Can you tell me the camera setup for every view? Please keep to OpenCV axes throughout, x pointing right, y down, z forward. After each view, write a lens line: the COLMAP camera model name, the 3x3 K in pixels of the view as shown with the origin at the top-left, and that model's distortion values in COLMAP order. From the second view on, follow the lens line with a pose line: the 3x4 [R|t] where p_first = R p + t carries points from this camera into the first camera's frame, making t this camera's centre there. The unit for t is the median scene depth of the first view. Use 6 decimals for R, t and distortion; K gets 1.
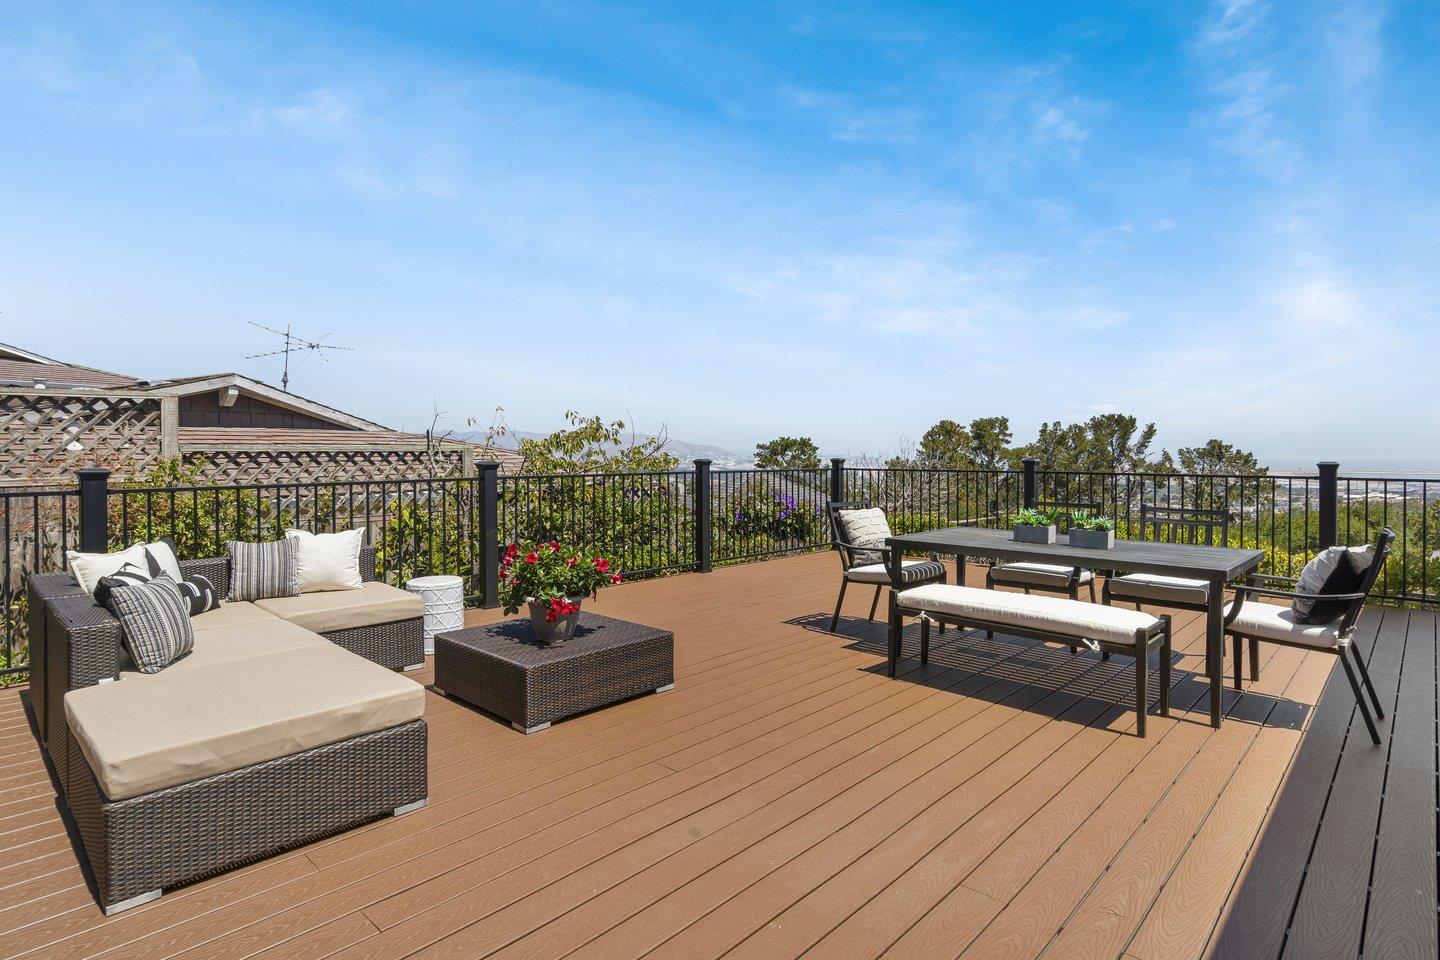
lens RADIAL K [[732.4, 0, 711.7], [0, 732.4, 448.3], [0, 0, 1]] dist [0.000171, -0.000254]
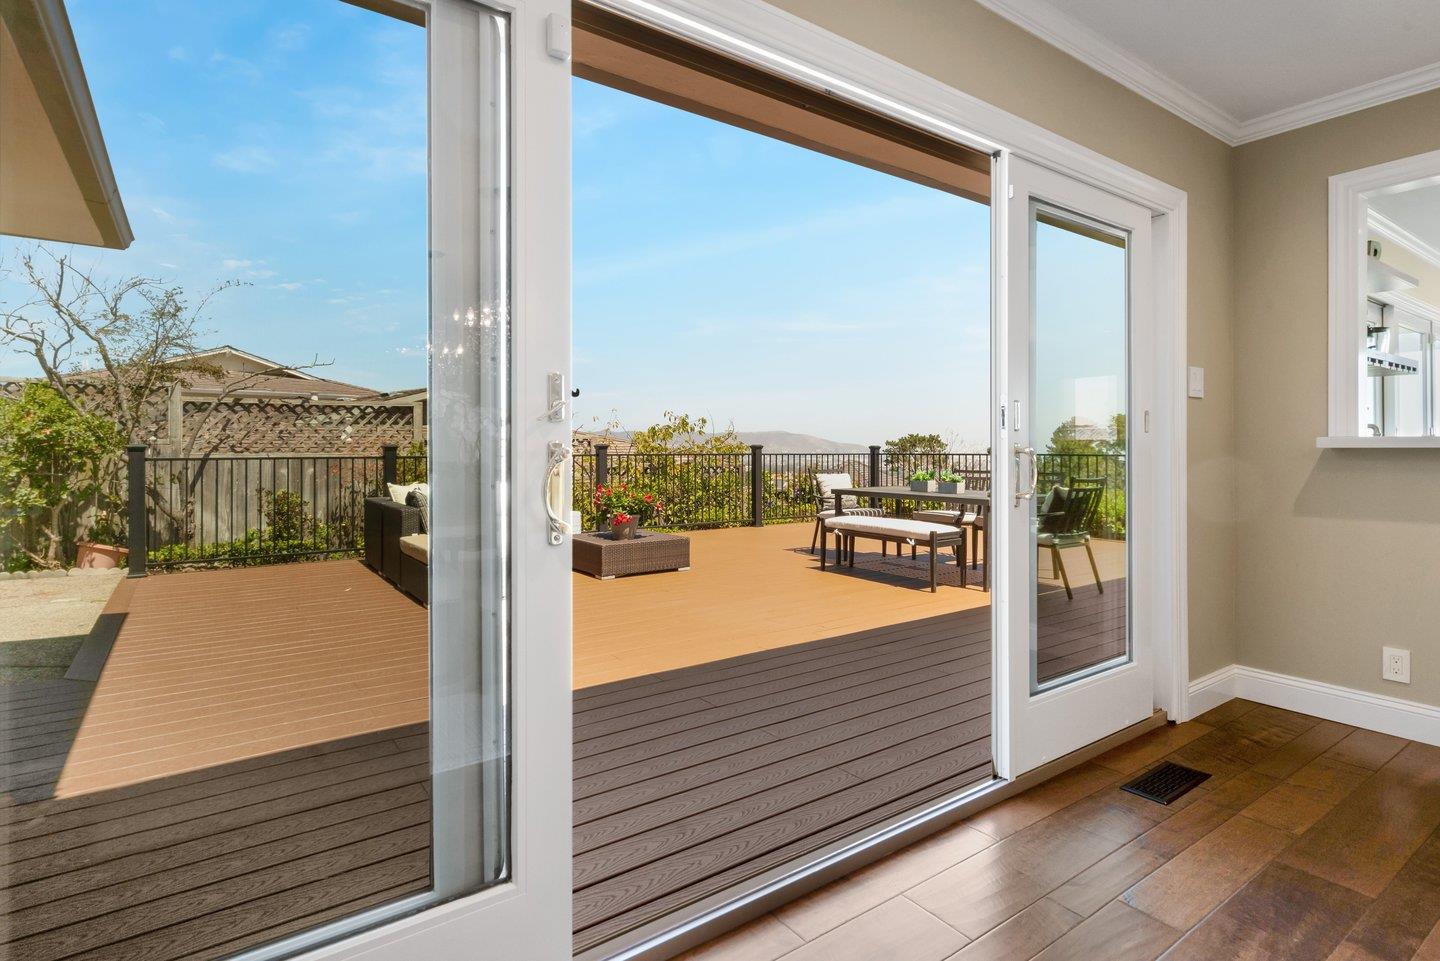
lens RADIAL K [[732.4, 0, 714.5], [0, 732.4, 445.8], [0, 0, 1]] dist [0.000171, -0.000254]
pose [[0.978635, -0.001224, -0.205600, 0.194171], [0.000702, 0.999996, -0.002614, 0.020223], [0.205602, 0.002414, 0.978633, -0.368570]]
